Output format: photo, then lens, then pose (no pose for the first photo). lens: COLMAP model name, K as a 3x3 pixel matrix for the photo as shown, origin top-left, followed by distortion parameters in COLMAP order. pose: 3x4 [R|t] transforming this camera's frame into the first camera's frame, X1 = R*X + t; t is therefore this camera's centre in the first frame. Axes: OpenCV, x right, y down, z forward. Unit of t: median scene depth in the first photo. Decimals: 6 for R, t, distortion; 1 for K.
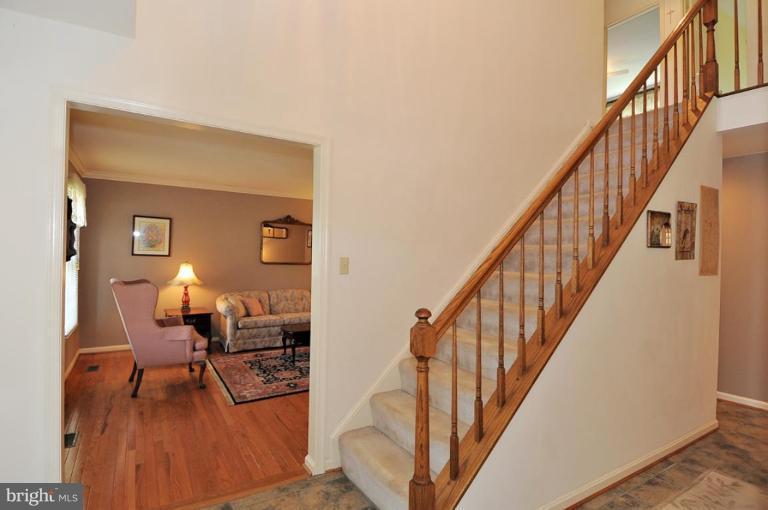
lens RADIAL K [[382.4, 0, 384.0], [0, 382.4, 255.0], [0, 0, 1]] dist [0.002134, 0.000406]
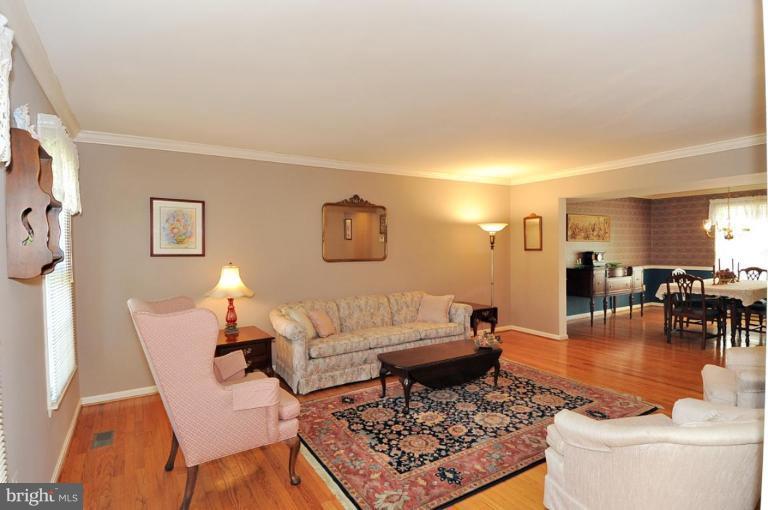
lens RADIAL K [[395.3, 0, 384.7], [0, 395.3, 258.2], [0, 0, 1]] dist [0.022999, -0.000721]
pose [[0.999362, -0.029910, -0.019510, -0.228323], [0.030500, 0.999064, 0.030669, -0.004873], [0.018575, -0.031244, 0.999339, 0.296735]]
